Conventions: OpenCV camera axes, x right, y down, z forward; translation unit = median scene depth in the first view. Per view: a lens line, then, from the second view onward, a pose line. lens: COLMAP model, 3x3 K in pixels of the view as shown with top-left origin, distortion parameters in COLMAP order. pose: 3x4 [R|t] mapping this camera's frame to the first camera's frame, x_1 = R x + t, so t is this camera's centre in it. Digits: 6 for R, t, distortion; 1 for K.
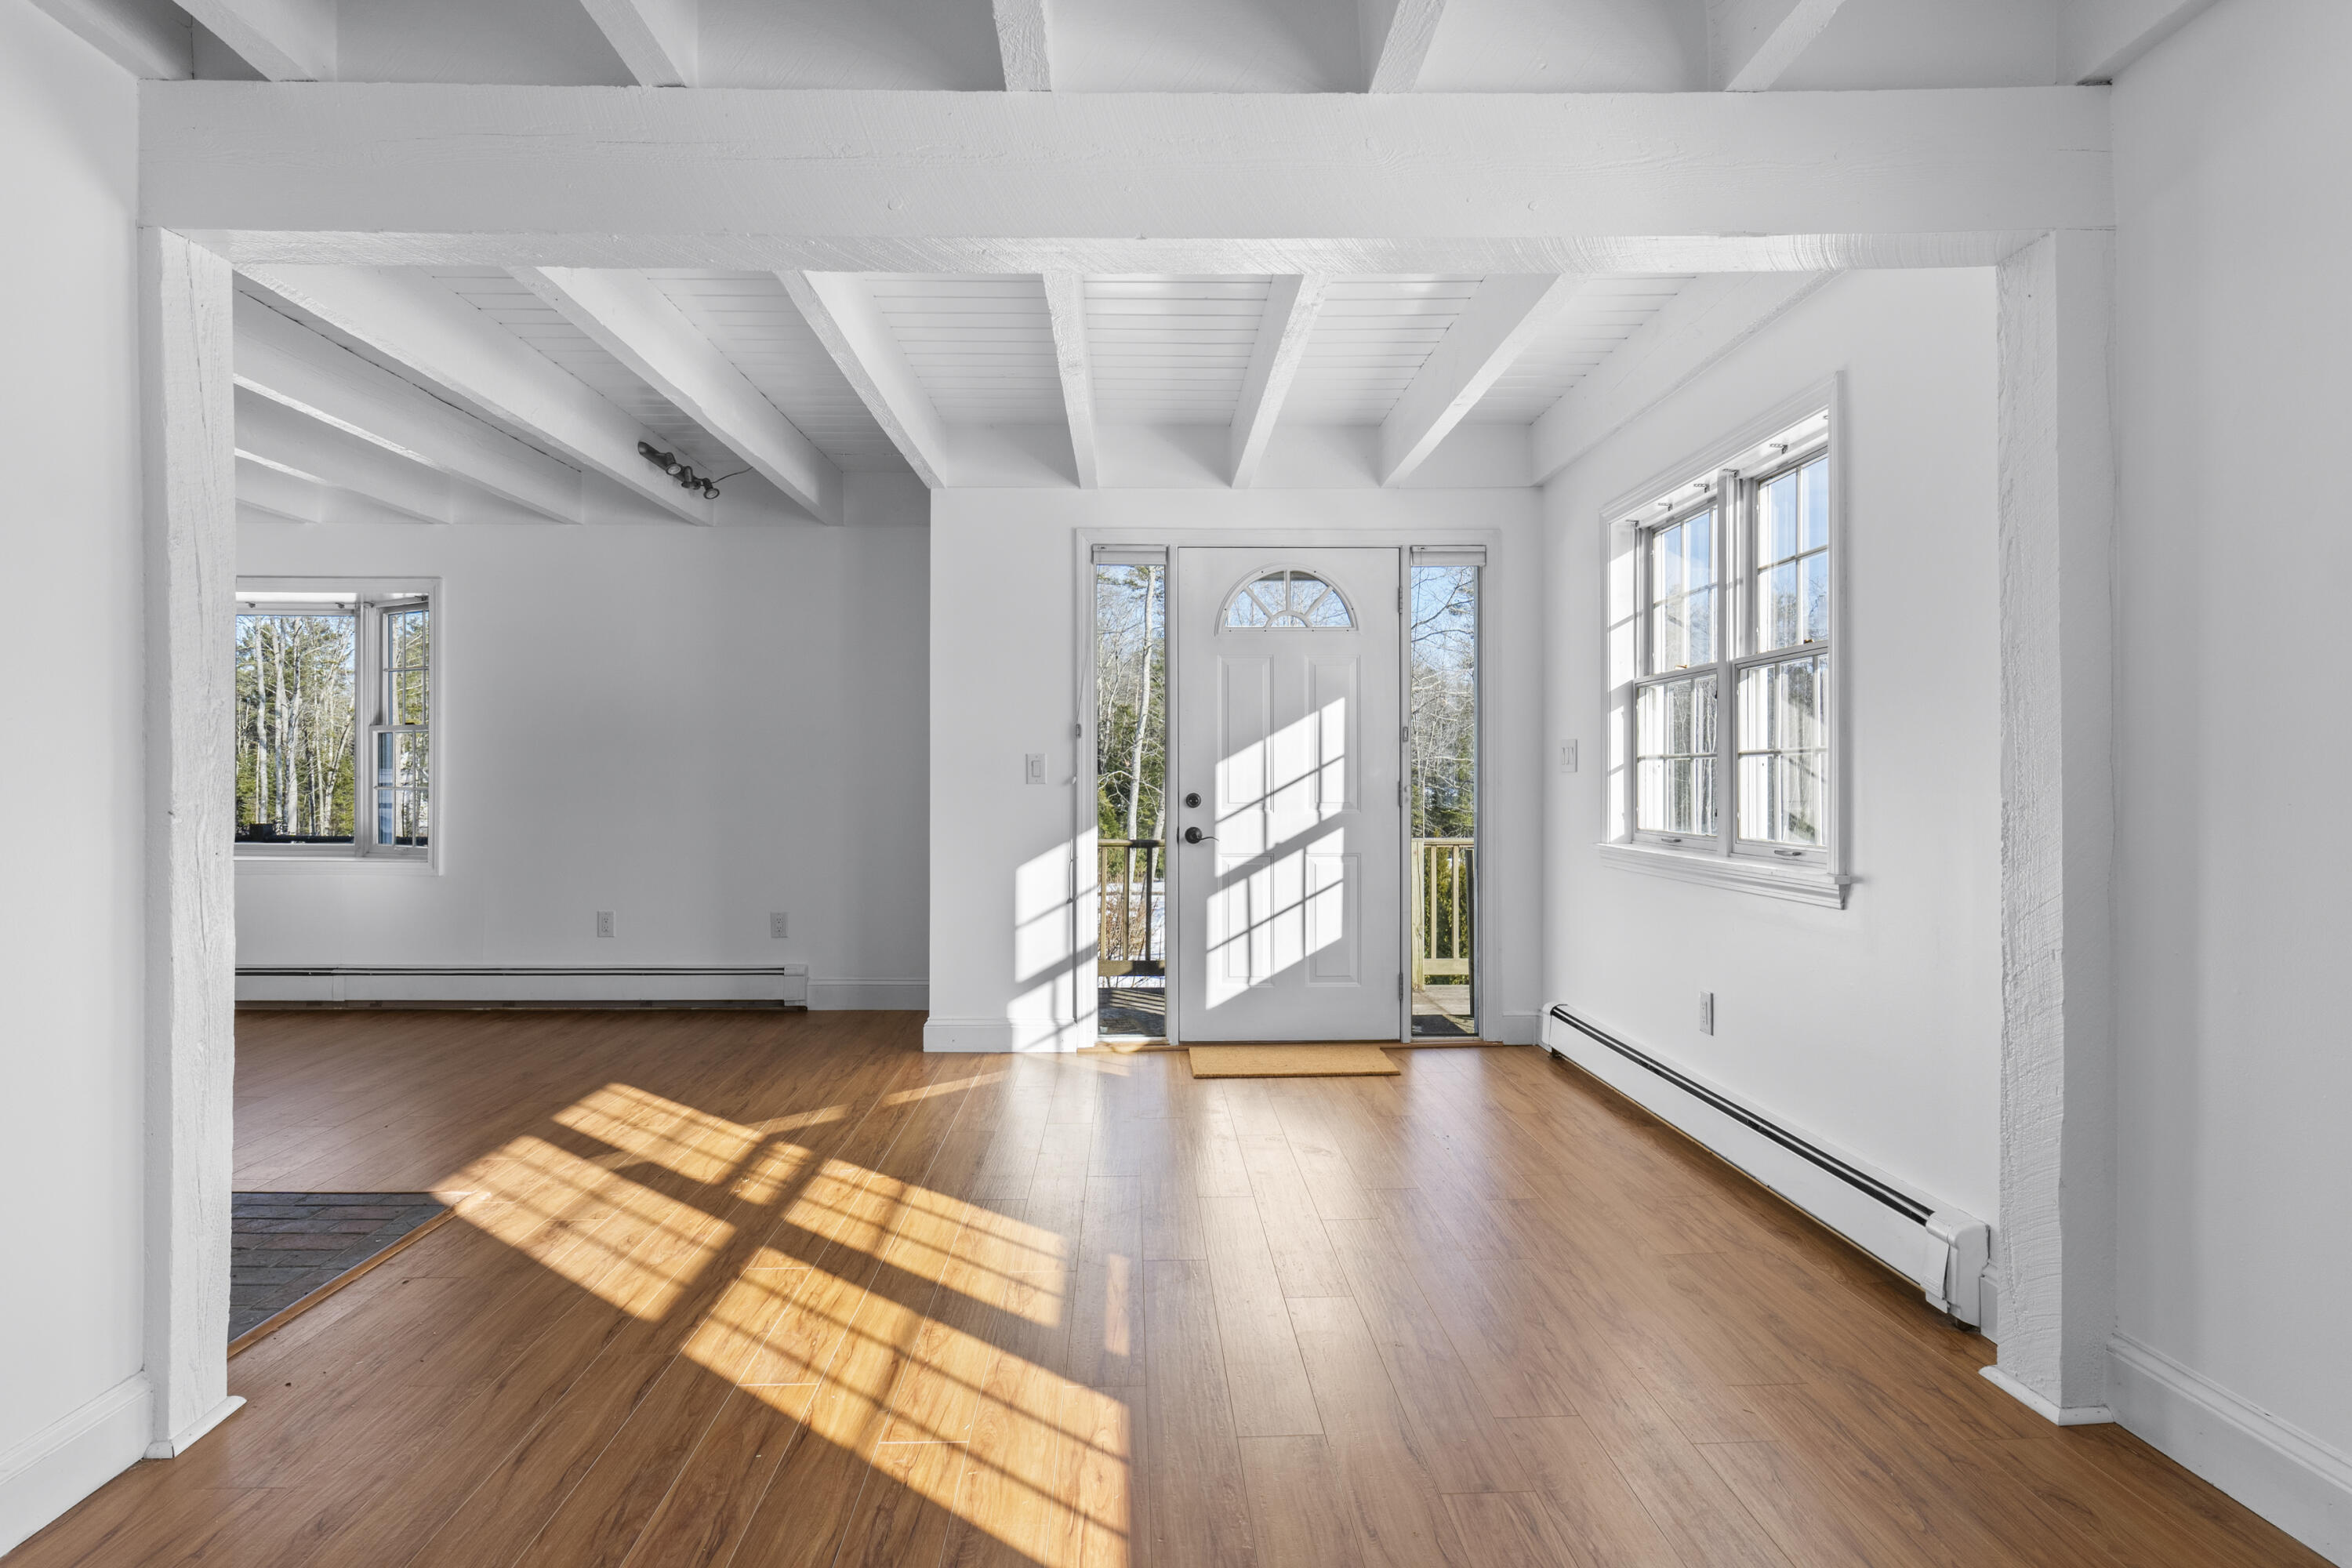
lens RADIAL K [[1281.7, 0, 1175.6], [0, 1281.7, 781.5], [0, 0, 1]] dist [0.000290, -0.001944]
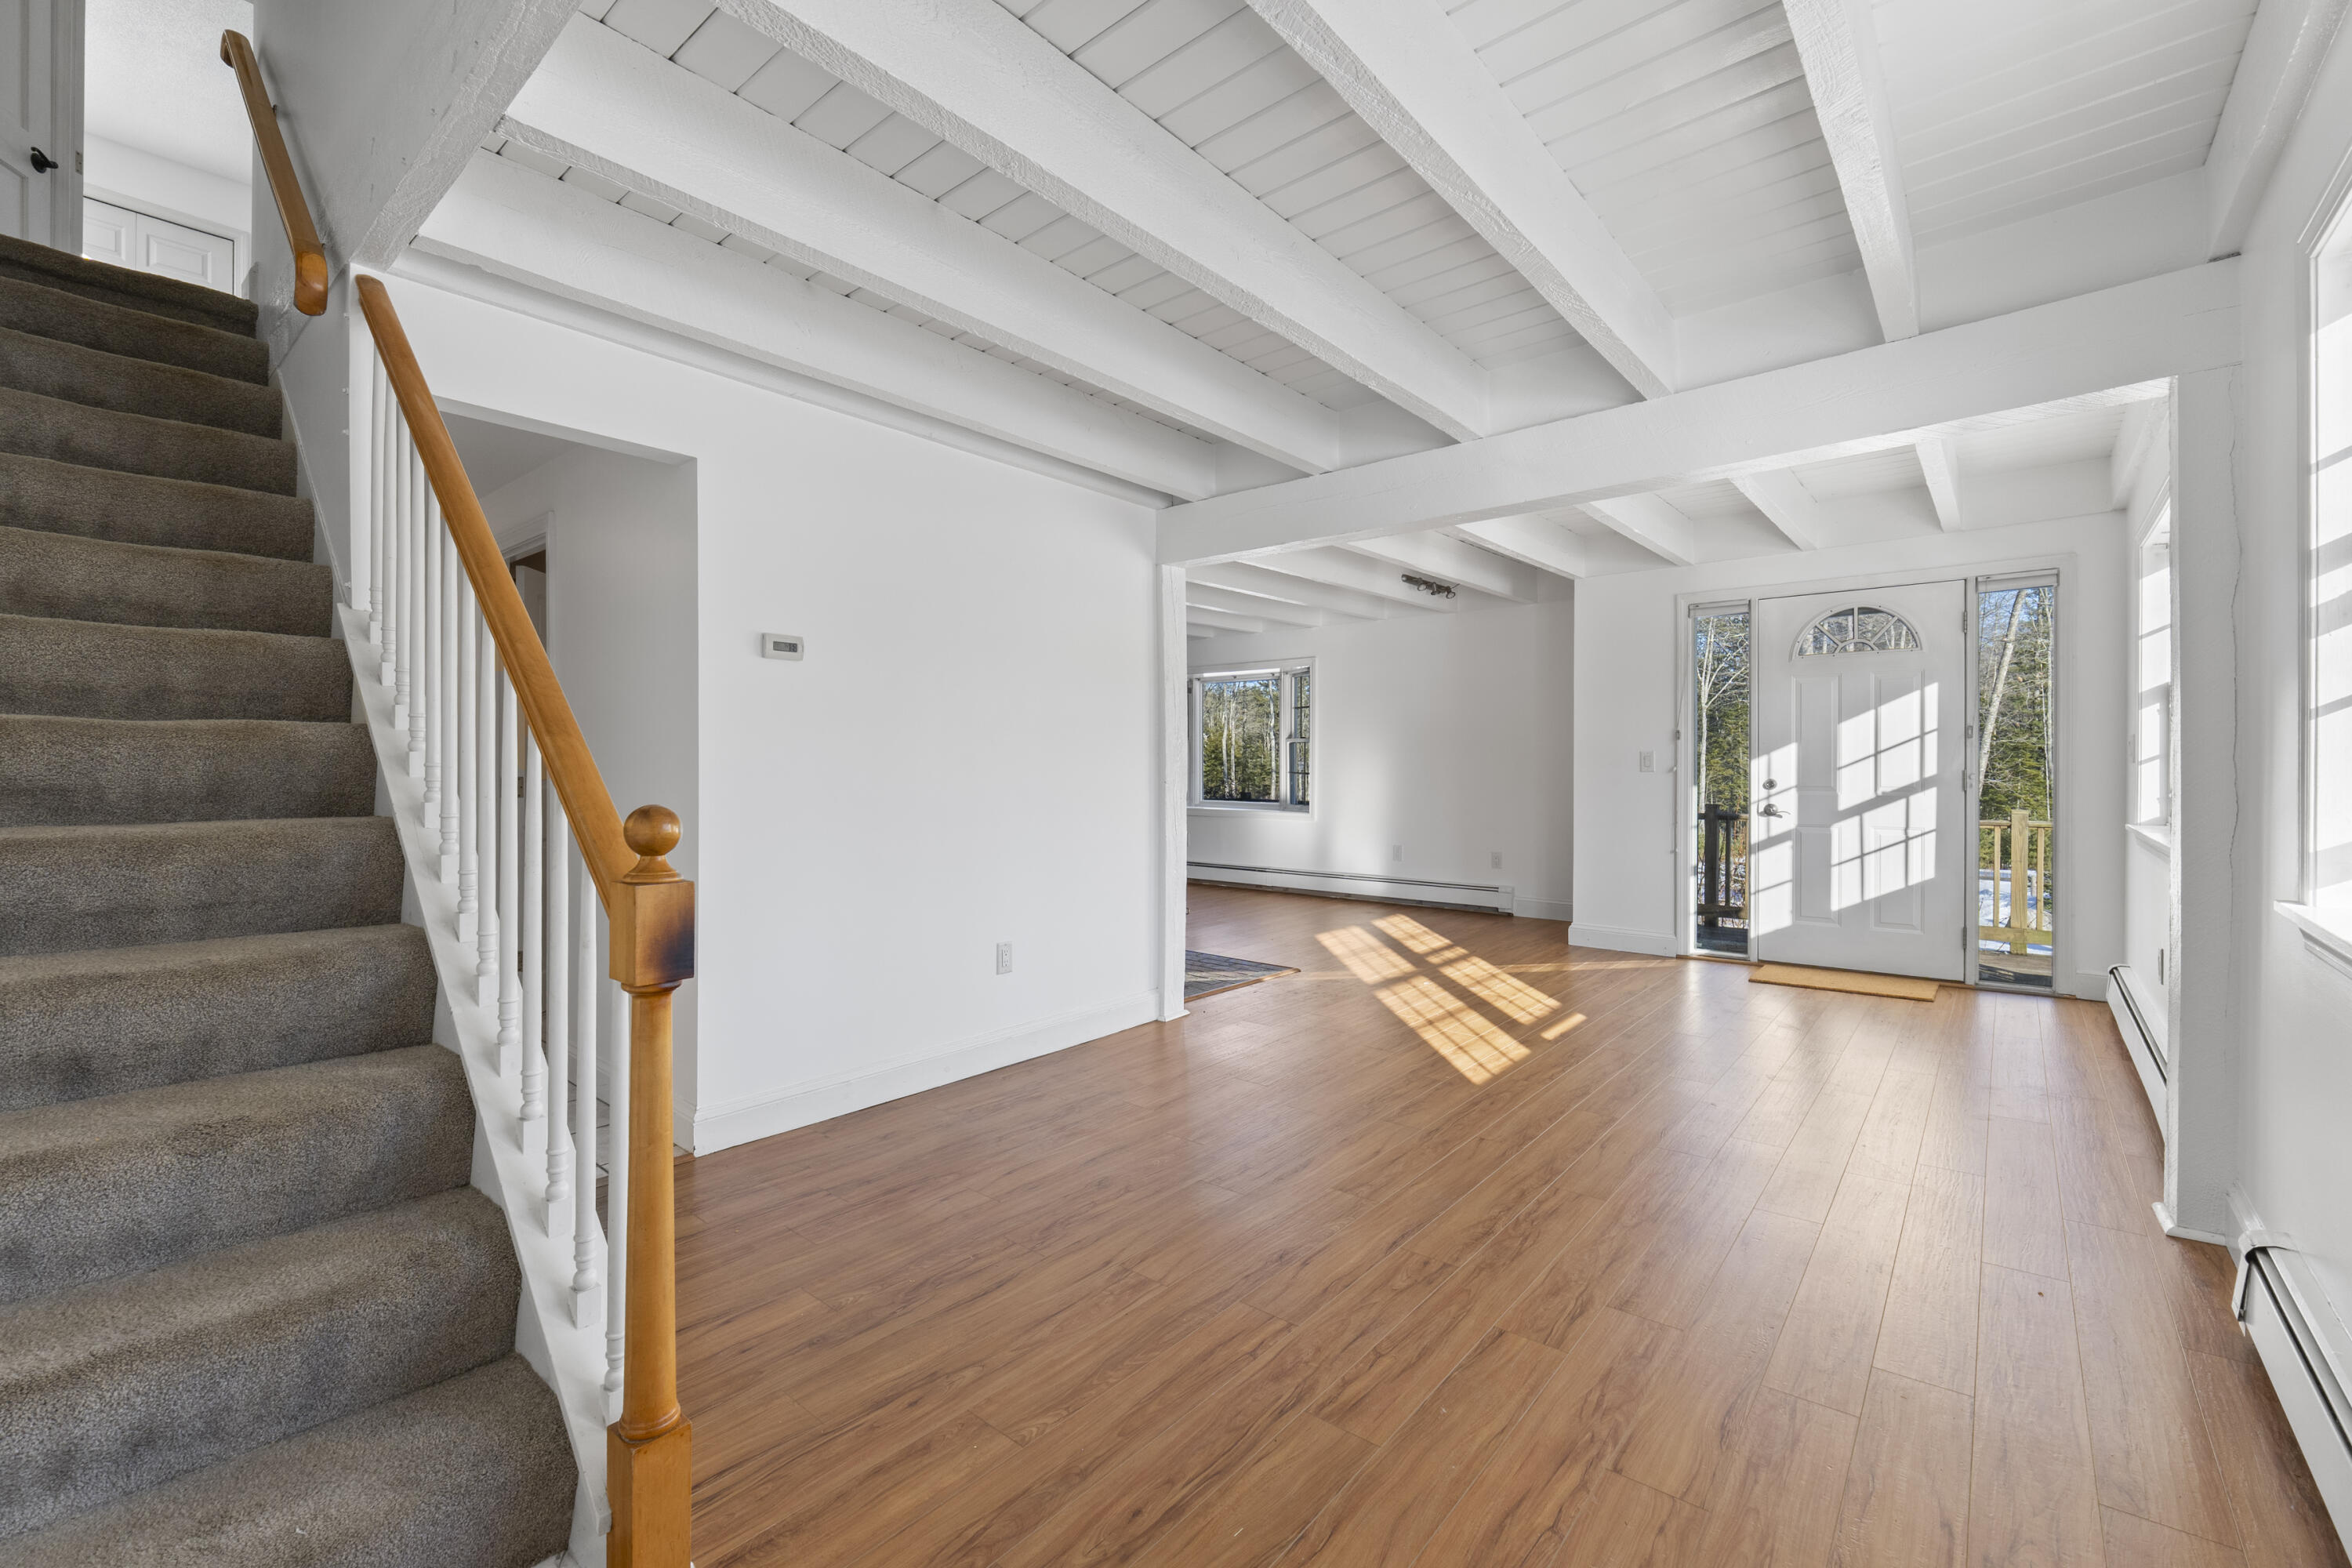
lens RADIAL K [[987.7, 0, 1172.7], [0, 987.7, 774.5], [0, 0, 1]] dist [0.000569, 0.000022]
pose [[0.748250, 0.003606, -0.663408, 0.235711], [0.000942, 0.999978, 0.006497, -0.003036], [0.663417, -0.005486, 0.748230, -0.210514]]
